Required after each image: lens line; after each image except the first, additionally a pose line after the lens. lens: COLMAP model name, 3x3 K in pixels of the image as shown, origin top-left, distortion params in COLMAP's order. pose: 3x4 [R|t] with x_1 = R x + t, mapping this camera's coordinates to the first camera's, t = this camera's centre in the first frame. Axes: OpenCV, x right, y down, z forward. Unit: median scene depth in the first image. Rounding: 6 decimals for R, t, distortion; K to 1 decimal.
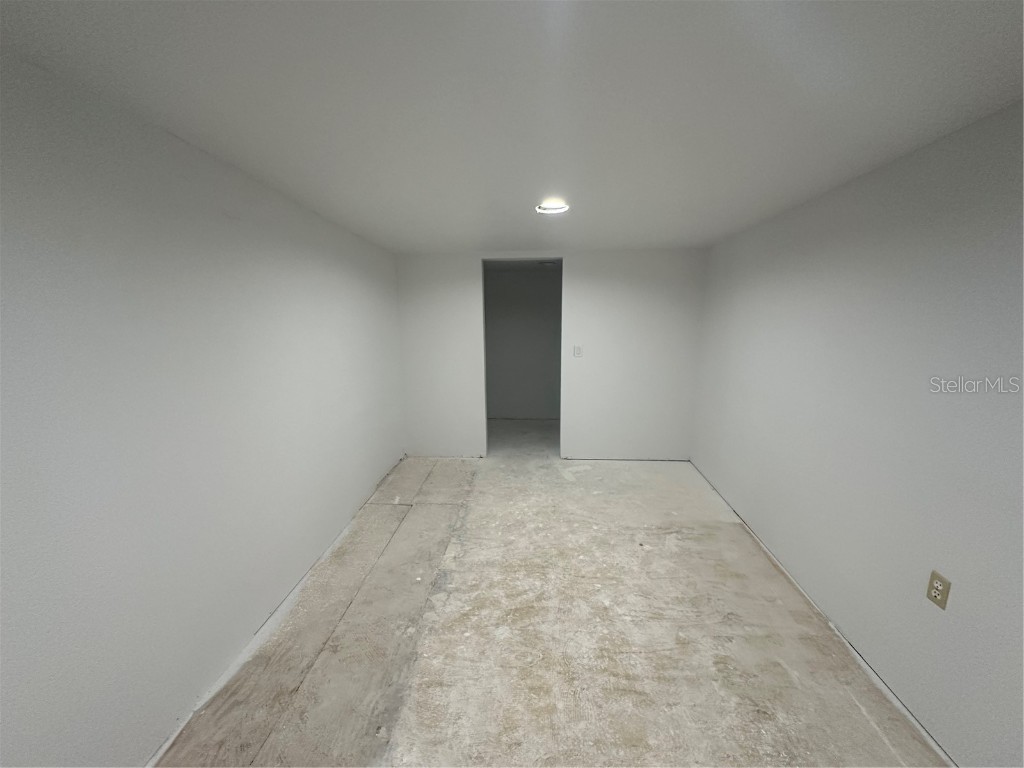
lens RADIAL K [[408.9, 0, 512.0], [0, 408.9, 384.0], [0, 0, 1]] dist [-0.007066, 0.000634]
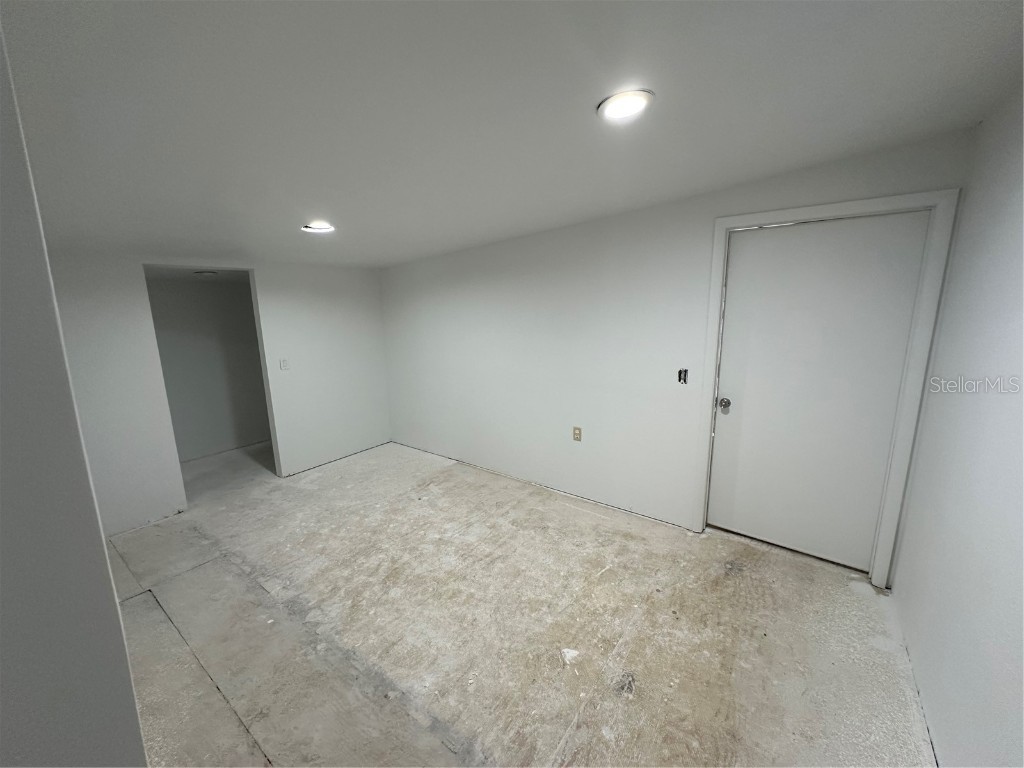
lens RADIAL K [[408.9, 0, 512.0], [0, 408.9, 384.0], [0, 0, 1]] dist [-0.007066, 0.000634]
pose [[0.534992, -0.162236, 0.829134, -0.633901], [0.191987, 0.979060, 0.067694, 0.011362], [-0.822754, 0.122967, 0.554937, 0.008461]]
